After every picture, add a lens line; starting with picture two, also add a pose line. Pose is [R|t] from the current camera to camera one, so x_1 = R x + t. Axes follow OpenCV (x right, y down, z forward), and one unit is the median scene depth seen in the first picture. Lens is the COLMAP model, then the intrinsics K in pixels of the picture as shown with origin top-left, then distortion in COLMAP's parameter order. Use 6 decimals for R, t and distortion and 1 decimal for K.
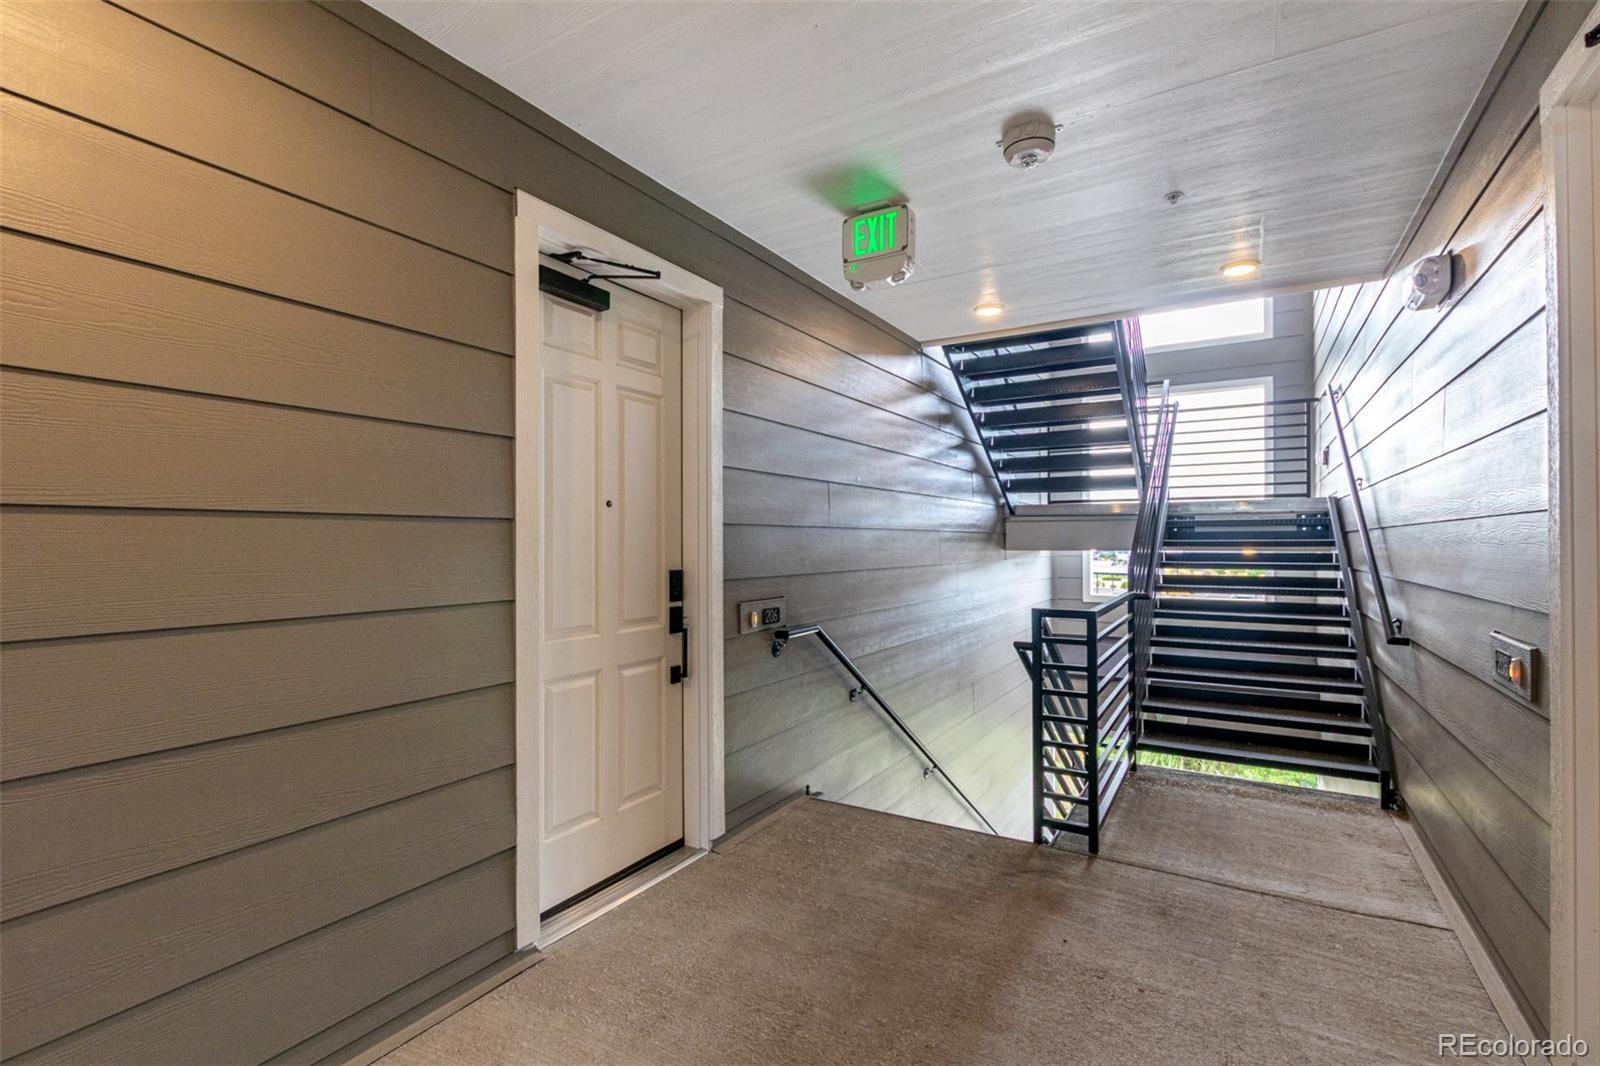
lens RADIAL K [[737.4, 0, 795.7], [0, 737.4, 540.0], [0, 0, 1]] dist [0.001618, -0.000798]
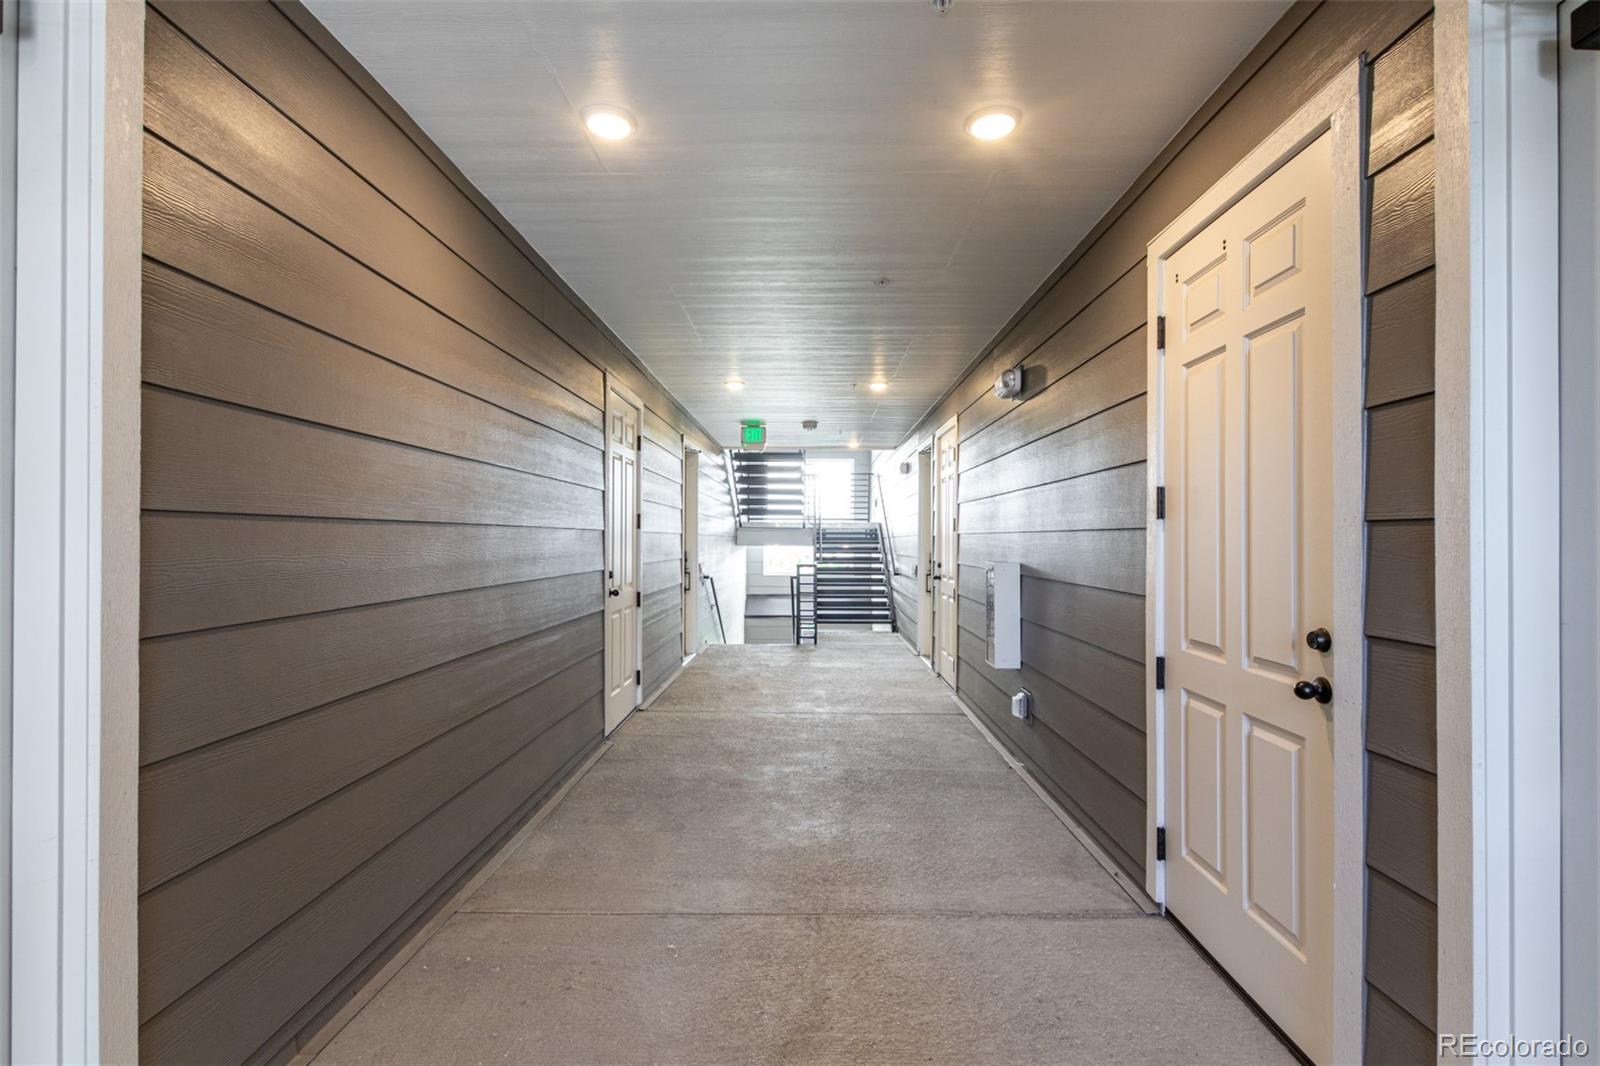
lens RADIAL K [[737.4, 0, 795.7], [0, 737.4, 540.0], [0, 0, 1]] dist [0.001618, -0.000798]
pose [[0.865627, 0.004927, 0.500665, -0.679869], [-0.006452, 0.999978, 0.001315, -0.004835], [-0.500647, -0.004368, 0.865640, -0.906678]]
